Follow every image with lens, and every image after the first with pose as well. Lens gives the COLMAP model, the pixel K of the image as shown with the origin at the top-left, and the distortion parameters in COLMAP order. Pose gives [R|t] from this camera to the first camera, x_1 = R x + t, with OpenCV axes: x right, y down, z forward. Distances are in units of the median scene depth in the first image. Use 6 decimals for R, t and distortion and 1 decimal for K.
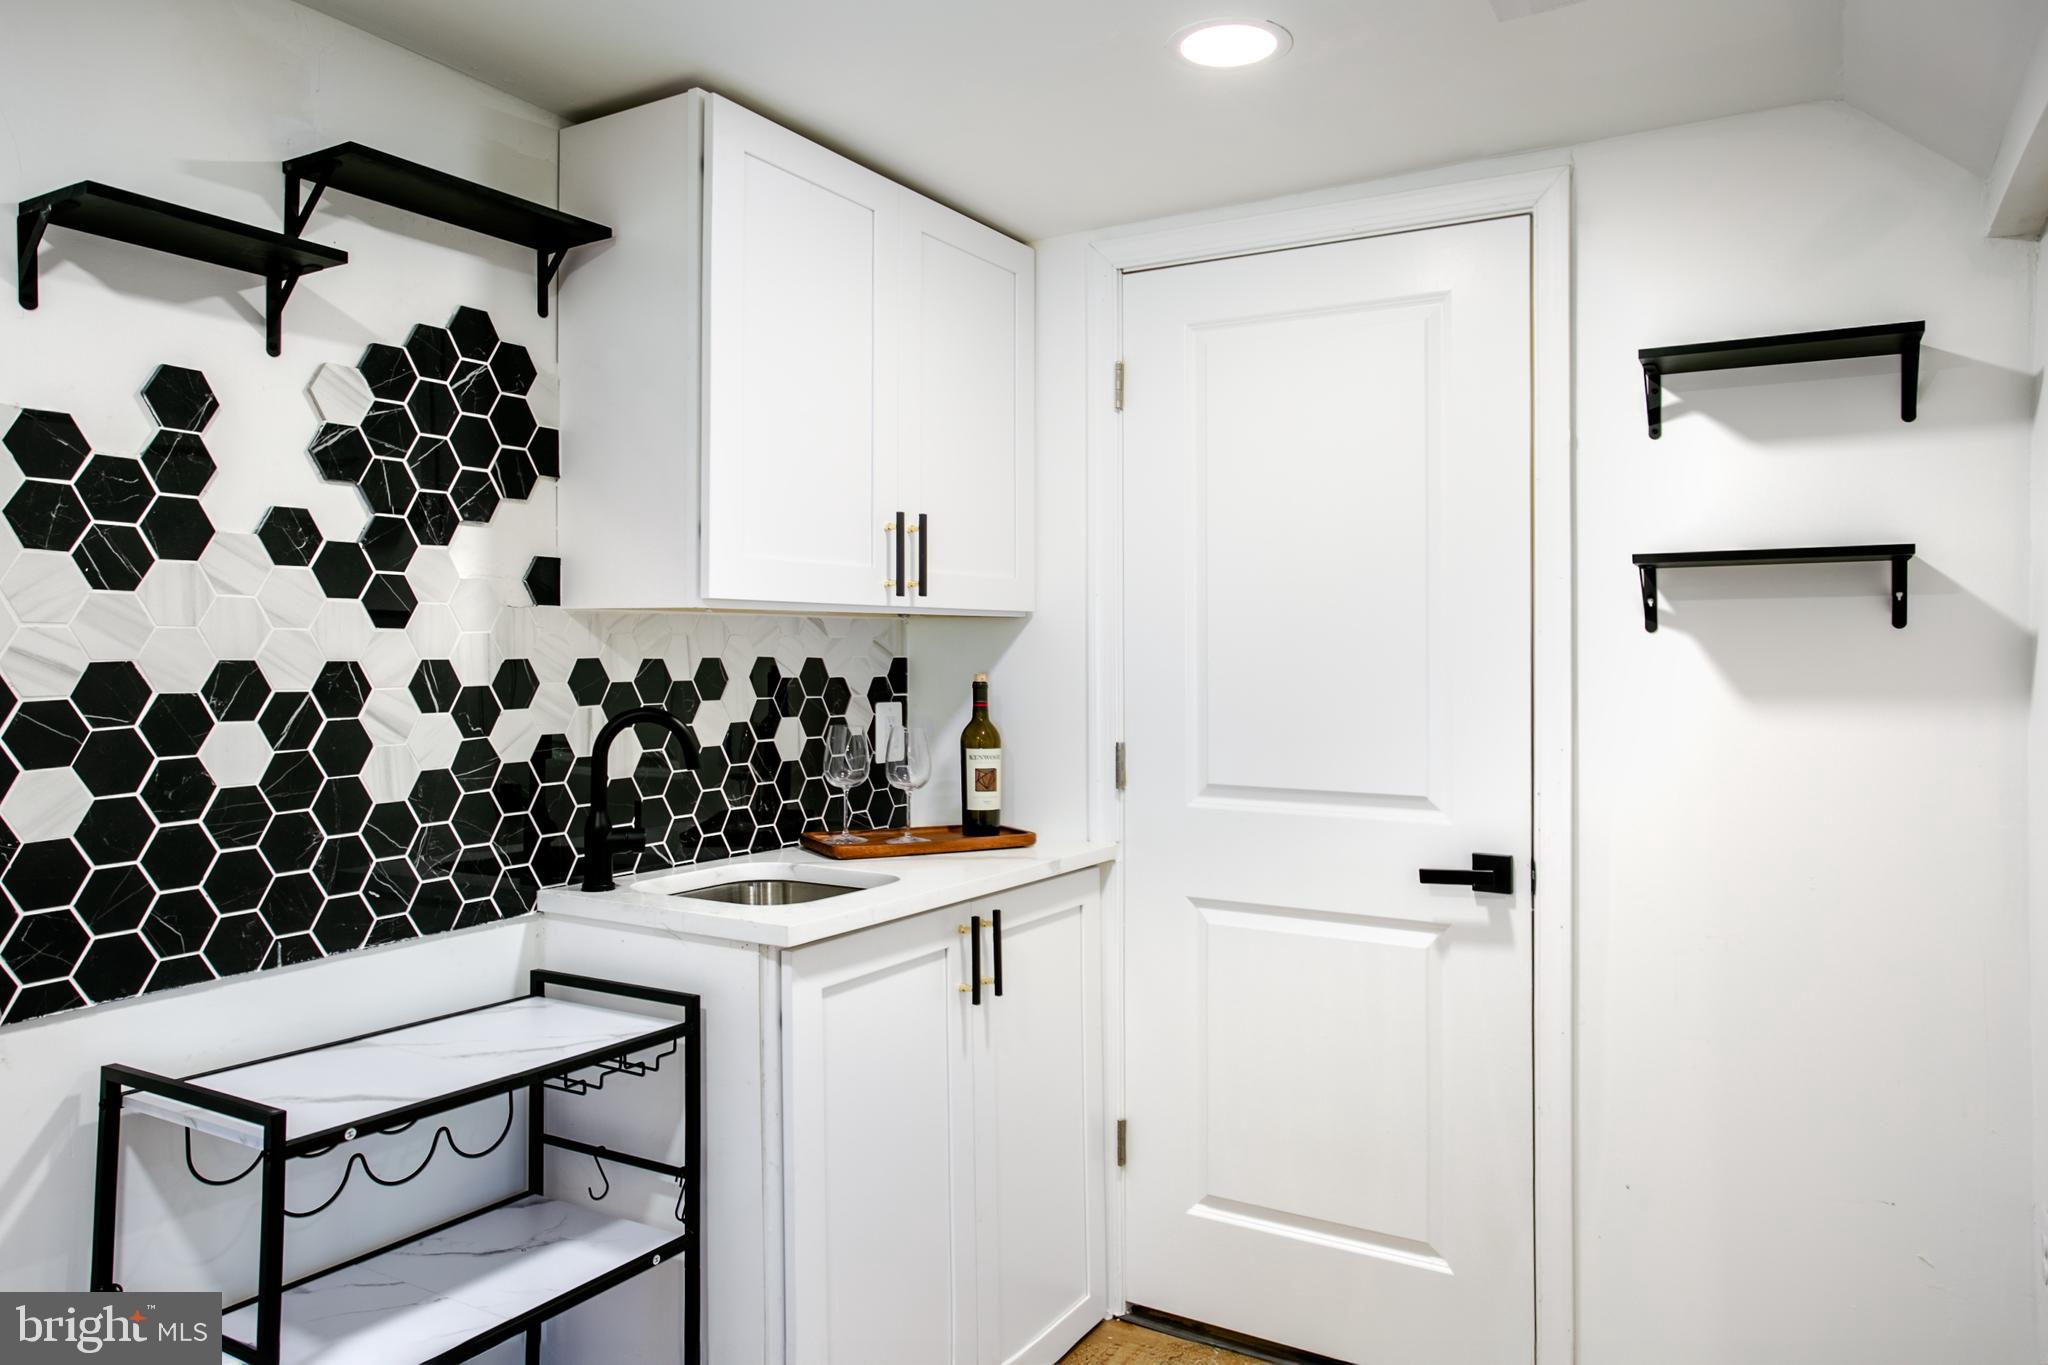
lens RADIAL K [[1294.3, 0, 1034.2], [0, 1294.3, 666.0], [0, 0, 1]] dist [-0.005705, 0.002475]
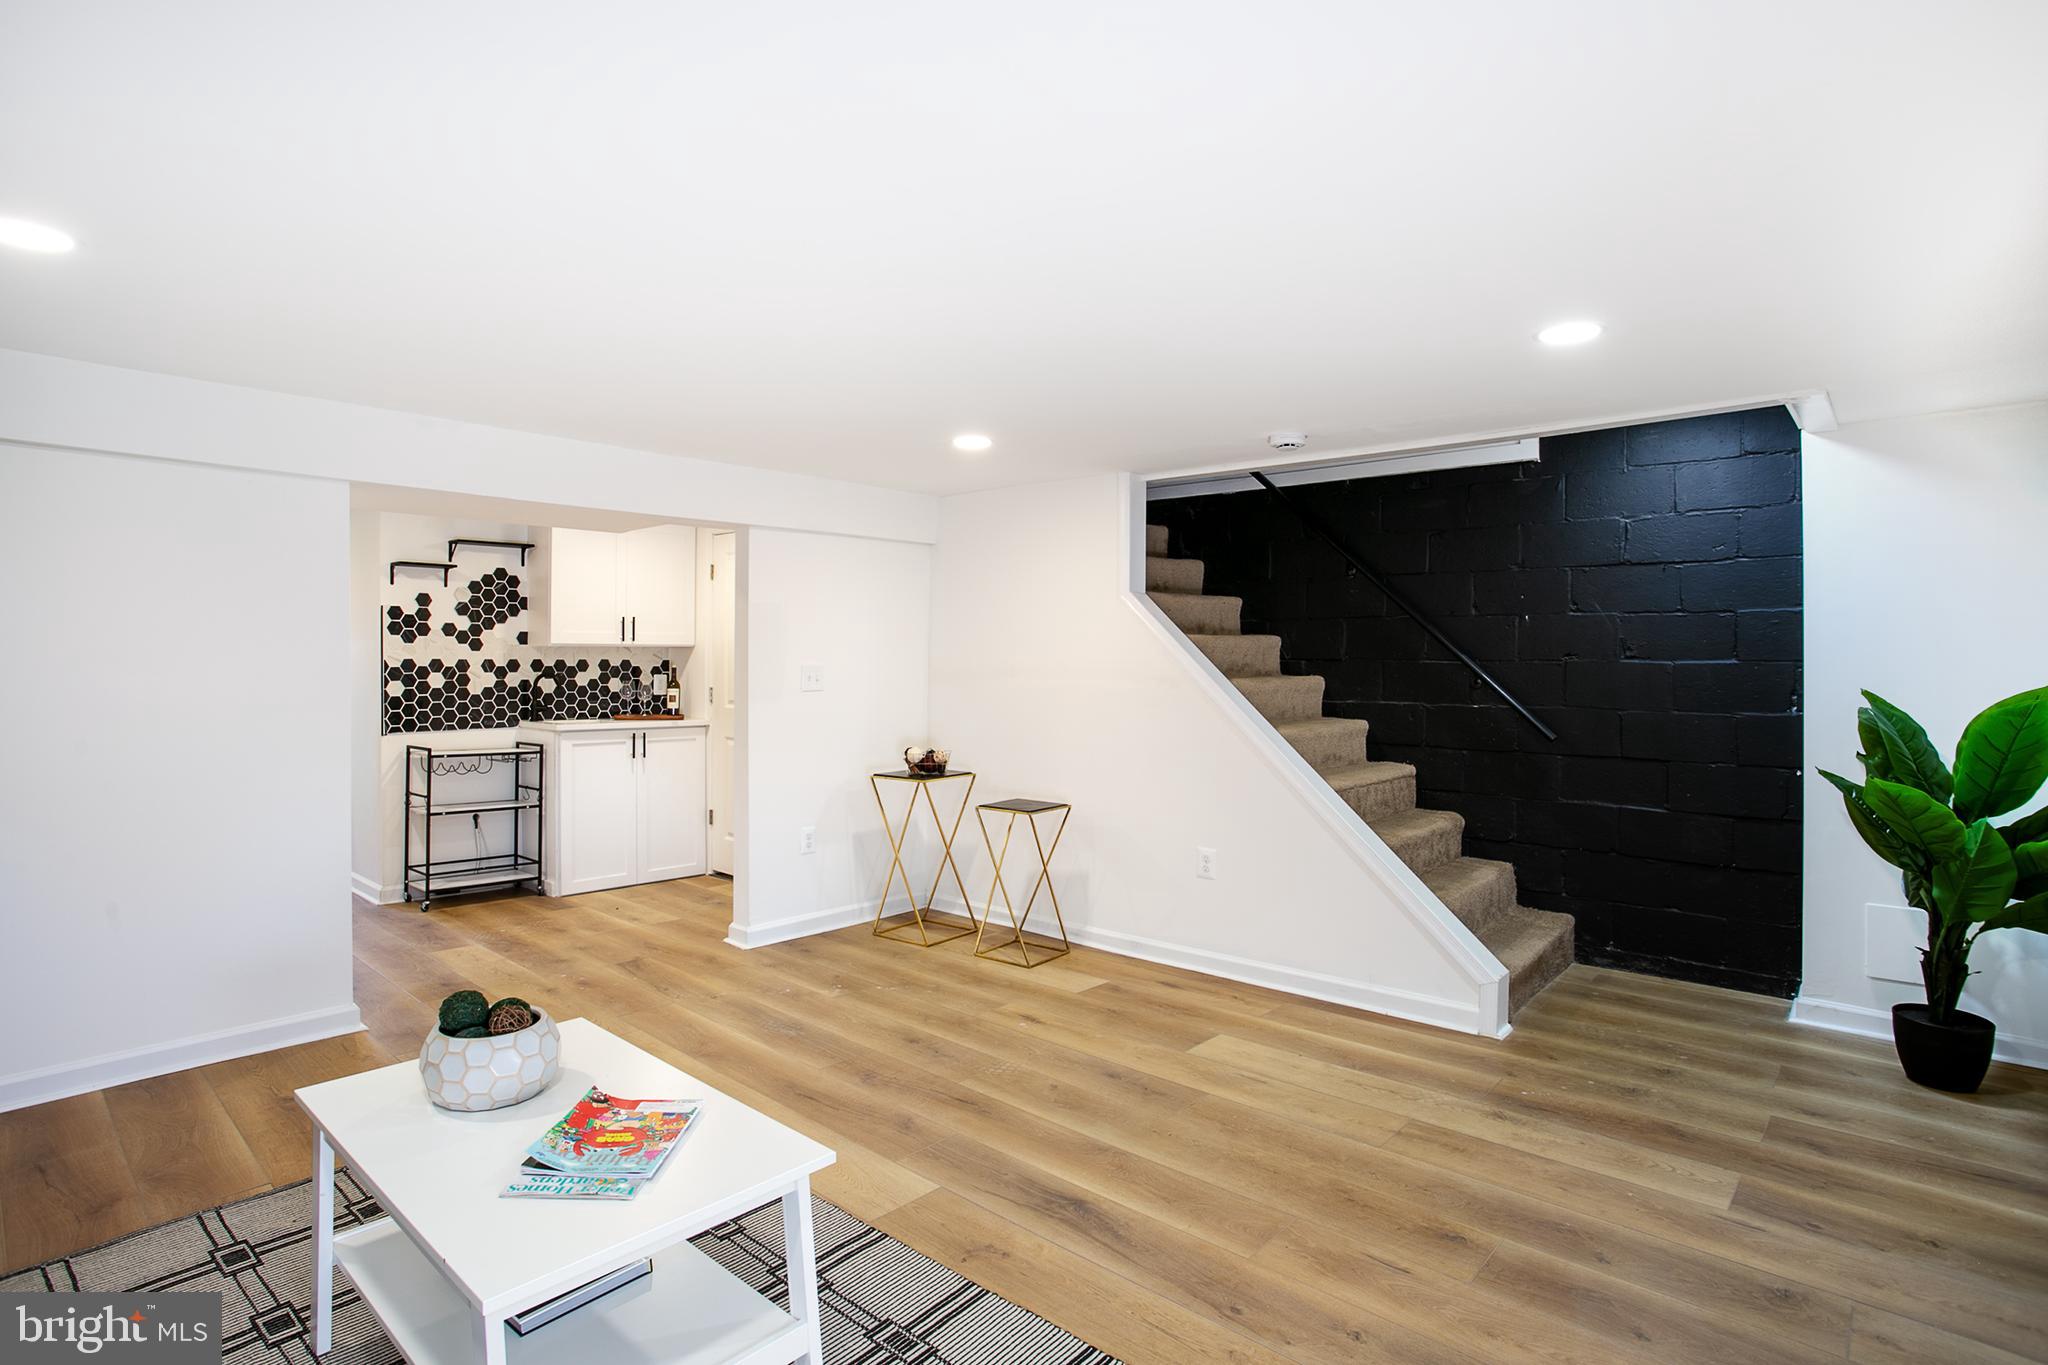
lens RADIAL K [[1035.7, 0, 1016.9], [0, 1035.7, 688.7], [0, 0, 1]] dist [-0.037703, -0.000665]
pose [[0.973396, 0.009427, -0.228934, 1.840740], [-0.006272, 0.999875, 0.014504, 0.030337], [0.229043, -0.012682, 0.973334, -1.691742]]
